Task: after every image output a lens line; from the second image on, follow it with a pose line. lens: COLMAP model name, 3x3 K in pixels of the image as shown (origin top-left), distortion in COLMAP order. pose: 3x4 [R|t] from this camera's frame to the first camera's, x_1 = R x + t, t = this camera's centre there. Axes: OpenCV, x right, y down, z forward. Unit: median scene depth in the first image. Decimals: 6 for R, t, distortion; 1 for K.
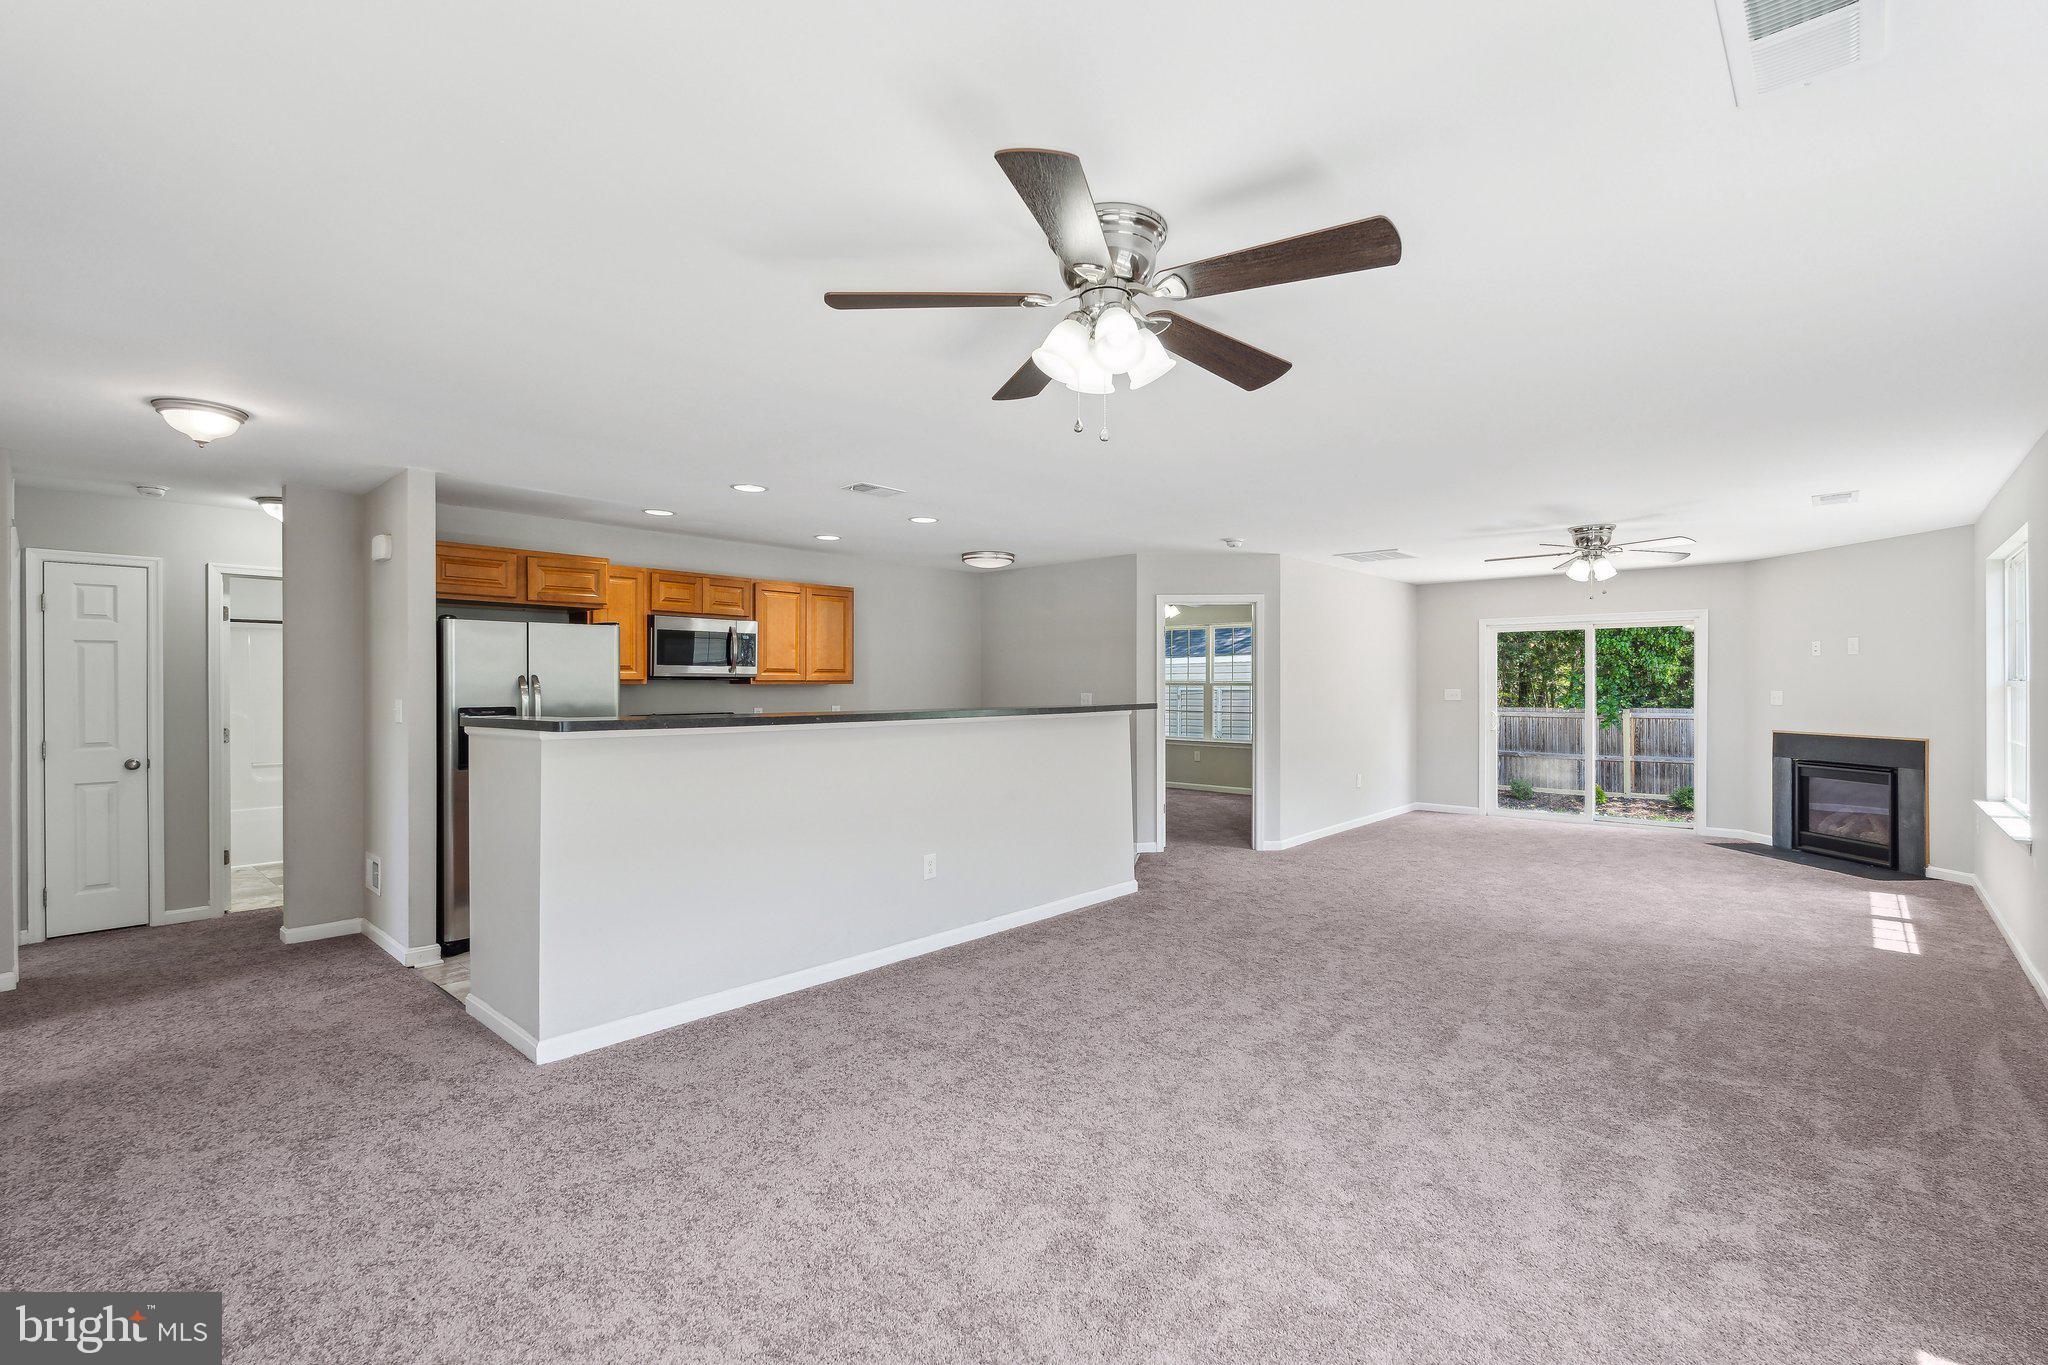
lens RADIAL K [[911.4, 0, 1026.6], [0, 911.4, 681.7], [0, 0, 1]] dist [-0.005402, 0.000416]
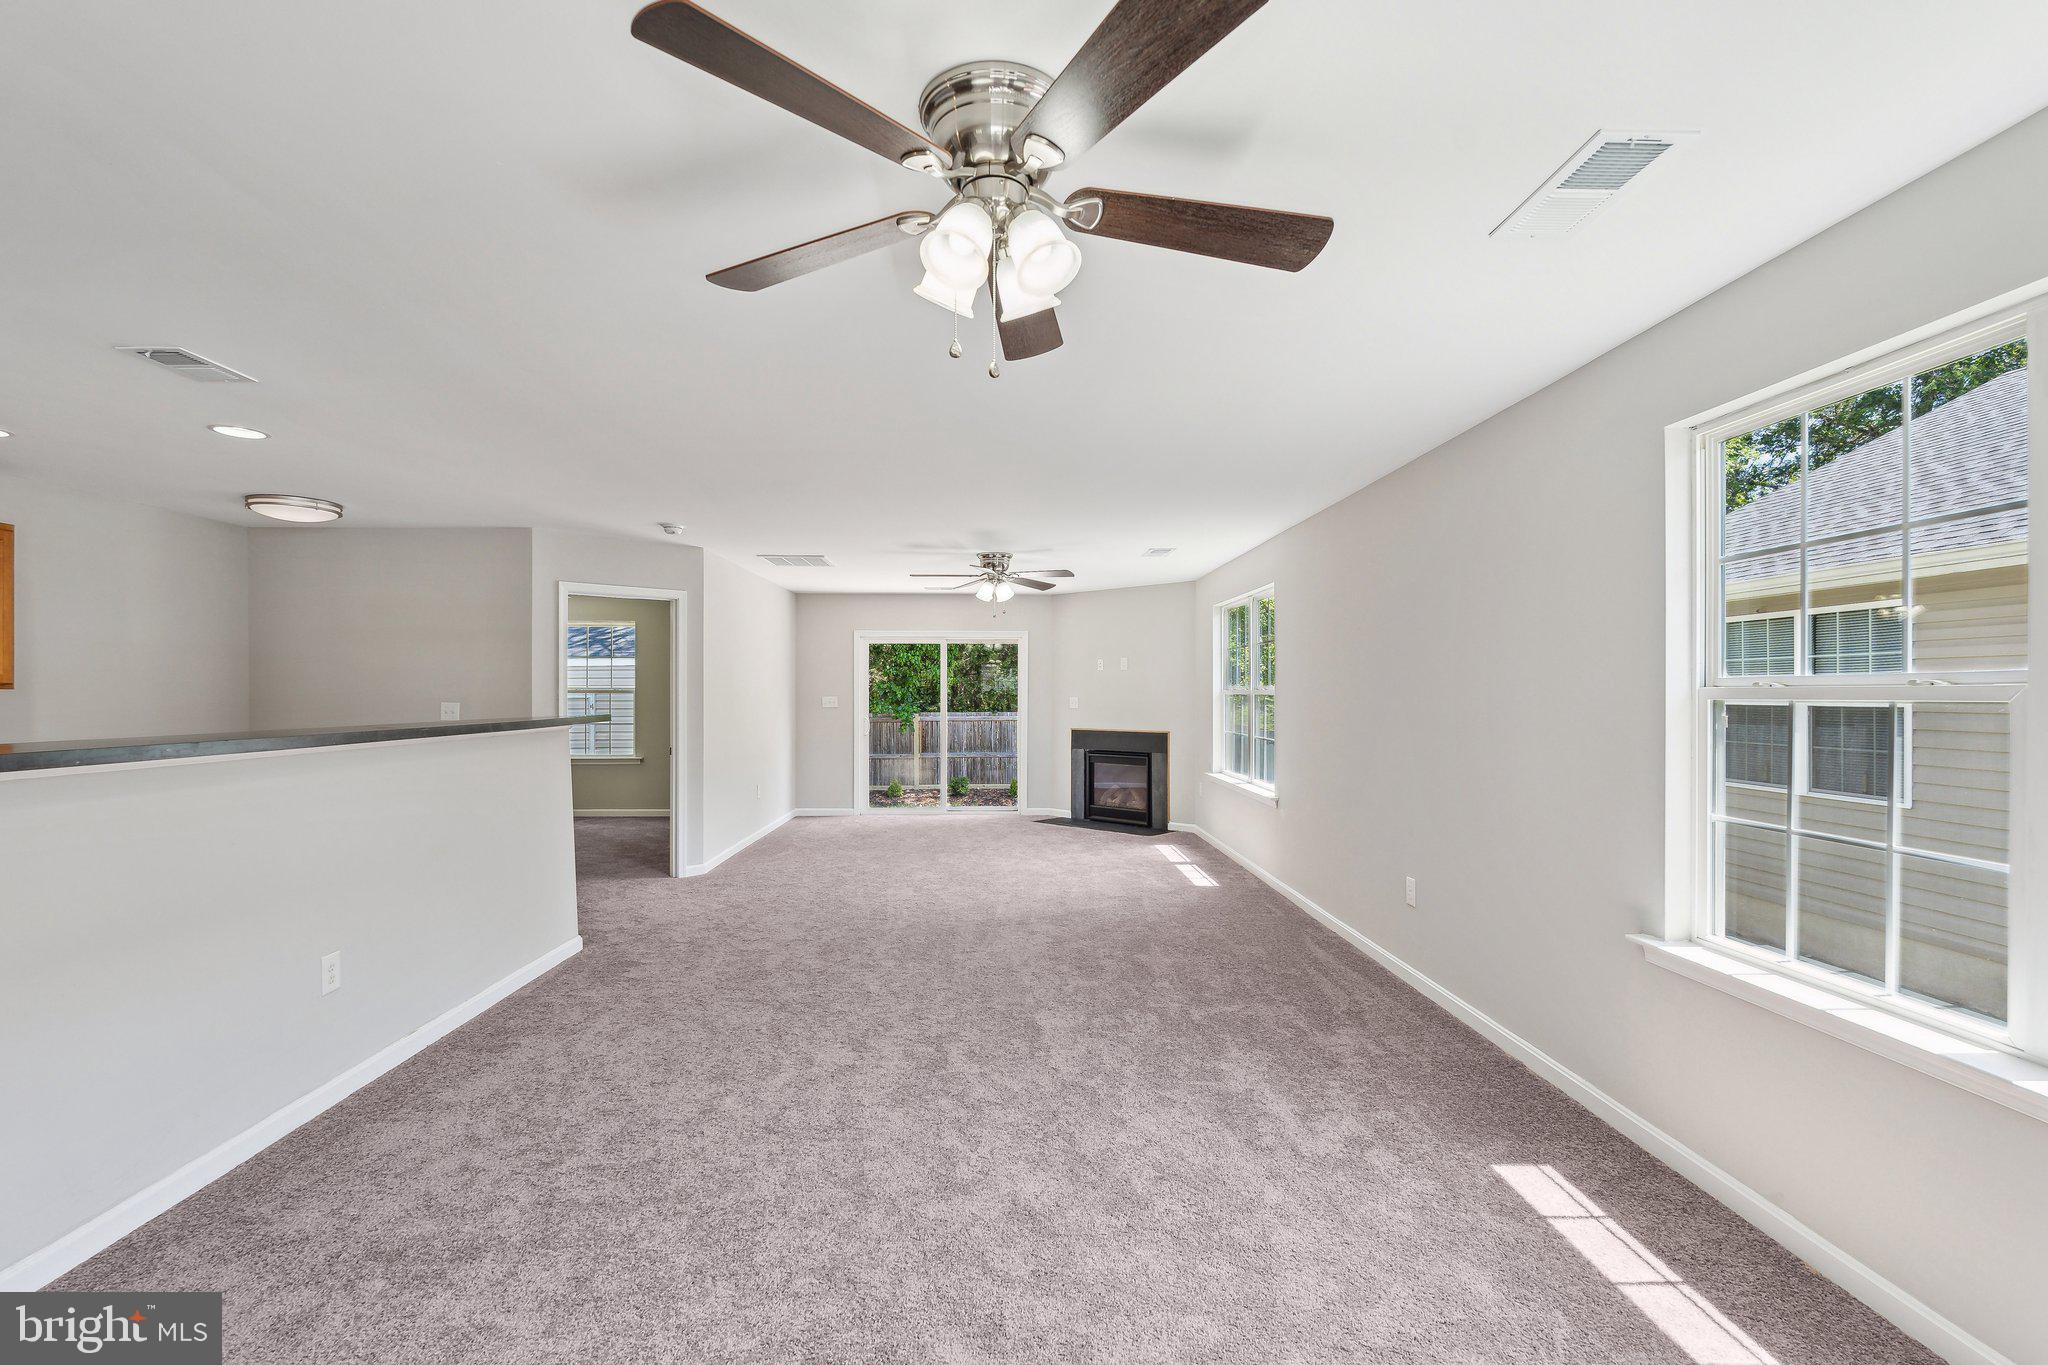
lens RADIAL K [[911.4, 0, 1030.0], [0, 911.4, 699.7], [0, 0, 1]] dist [-0.005402, 0.000416]
pose [[0.713656, -0.003908, 0.700486, -0.149752], [-0.004101, 0.999944, 0.009757, 0.000711], [-0.700485, -0.009836, 0.713600, 0.145477]]
